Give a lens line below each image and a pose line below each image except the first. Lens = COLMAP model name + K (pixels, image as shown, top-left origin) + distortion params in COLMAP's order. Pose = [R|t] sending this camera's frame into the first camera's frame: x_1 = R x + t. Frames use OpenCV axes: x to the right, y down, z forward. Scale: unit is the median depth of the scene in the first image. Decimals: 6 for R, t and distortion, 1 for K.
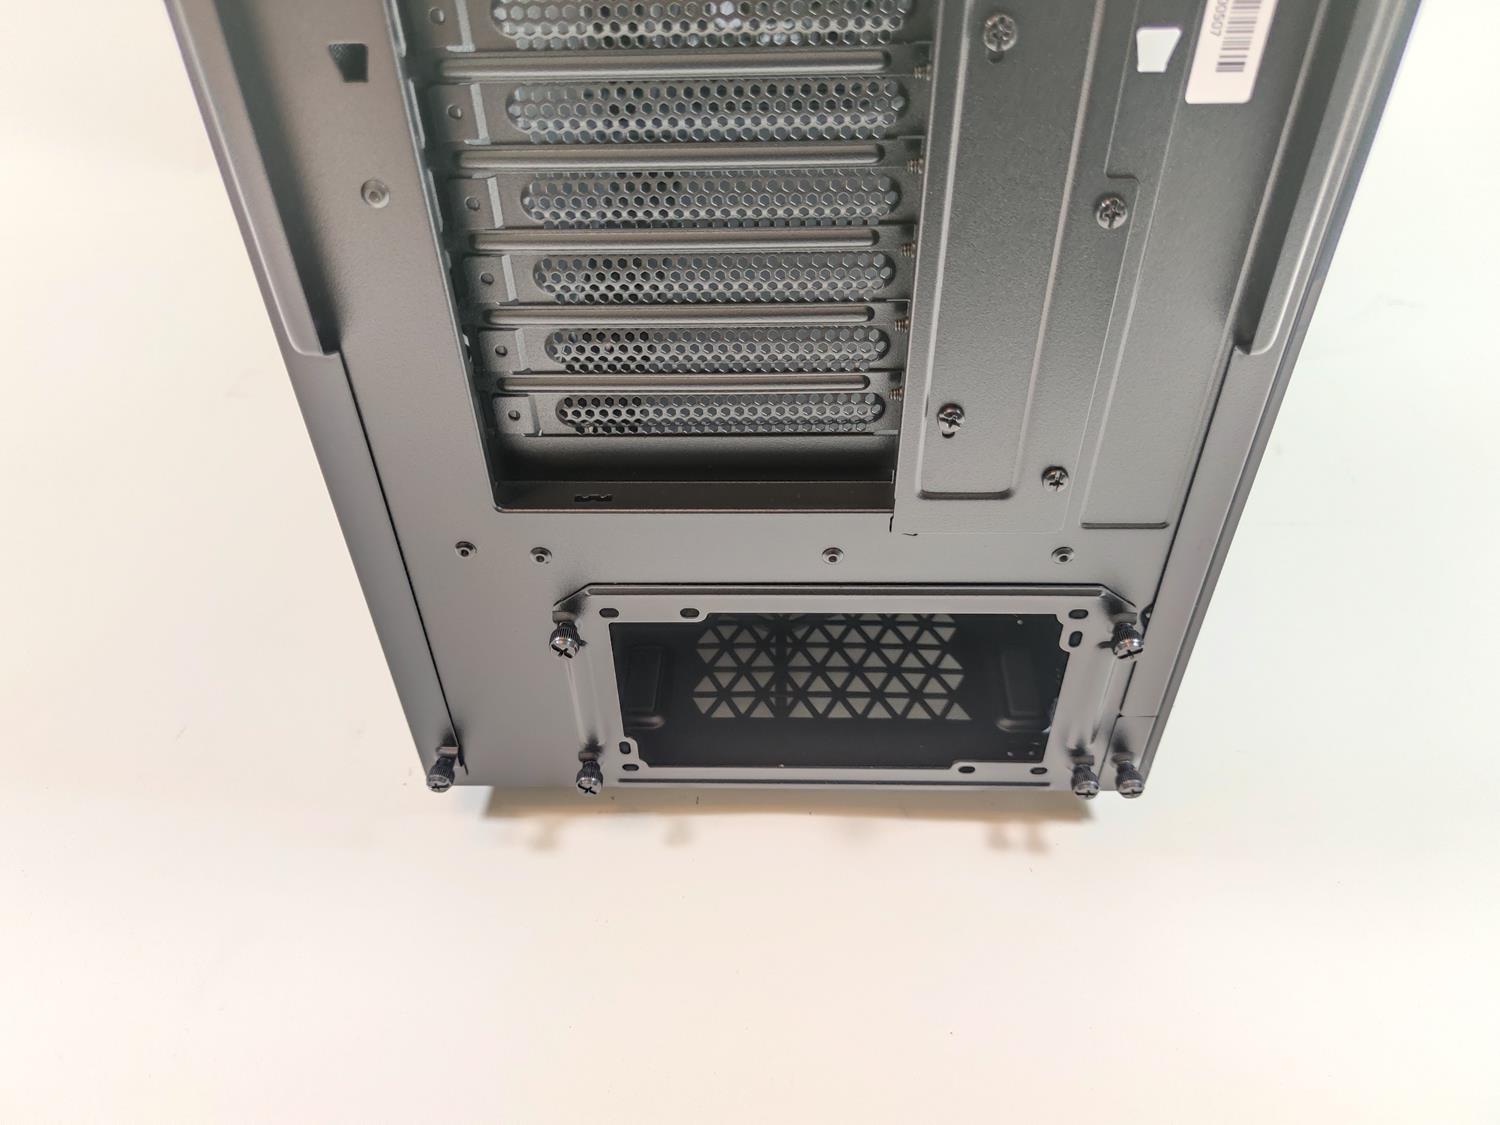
lens RADIAL K [[1128.5, 0, 738.4], [0, 1128.5, 569.2], [0, 0, 1]] dist [0.079354, -0.161002]
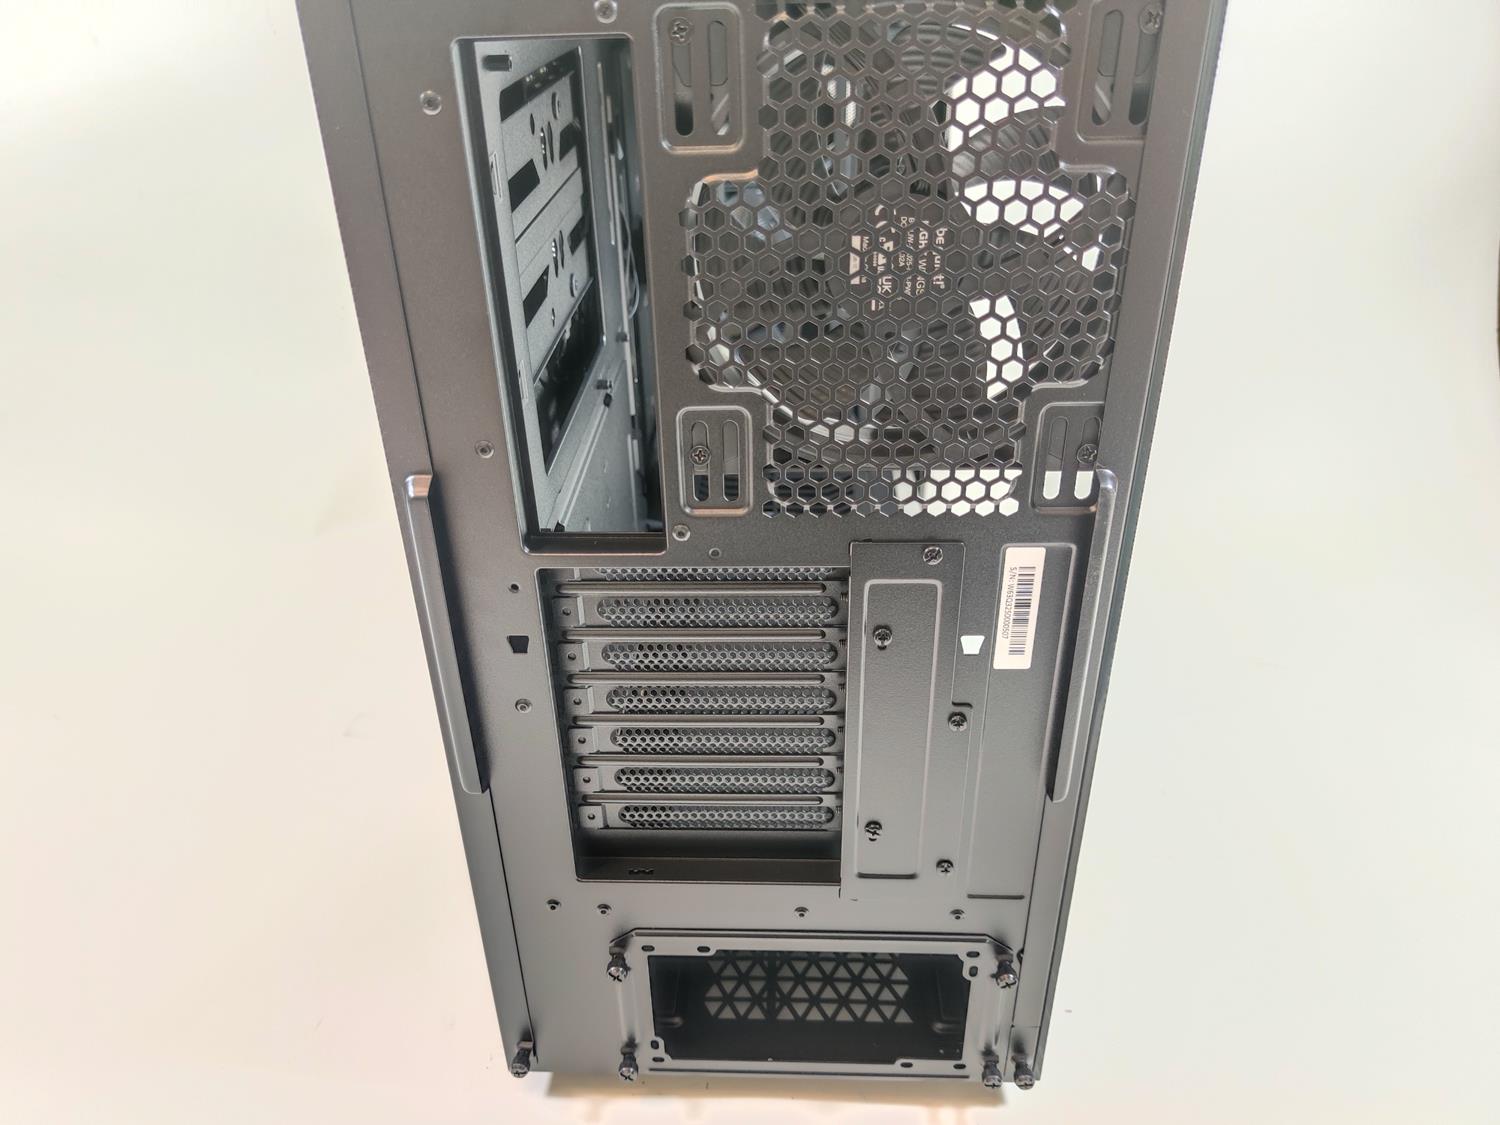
lens RADIAL K [[1111.4, 0, 724.4], [0, 1111.4, 567.3], [0, 0, 1]] dist [0.070659, -0.154656]
pose [[0.999755, 0.003883, -0.021793, 0.012223], [-0.008344, 0.977987, -0.208501, -0.140774], [0.020504, 0.208632, 0.977779, -0.496954]]
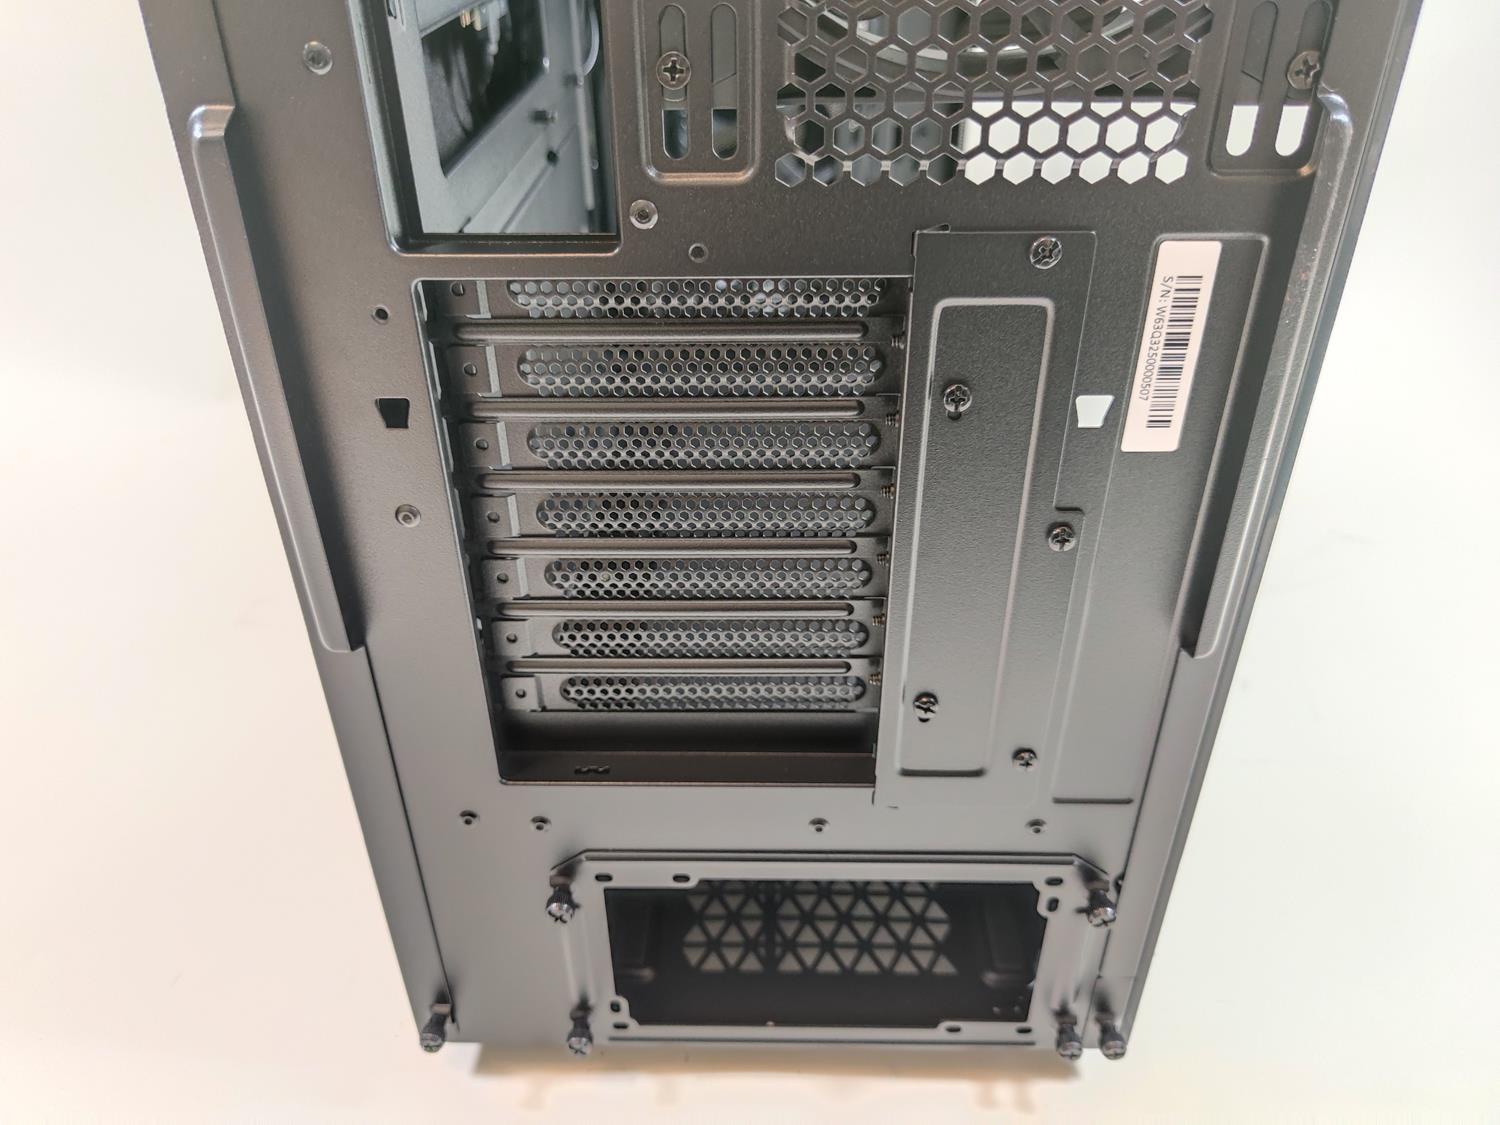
lens RADIAL K [[1125.6, 0, 737.6], [0, 1125.6, 559.8], [0, 0, 1]] dist [0.052633, -0.141381]
pose [[0.999951, 0.005138, 0.008447, -0.002062], [-0.003665, 0.986123, -0.165976, -0.077655], [-0.009183, 0.165937, 0.986094, -0.070779]]
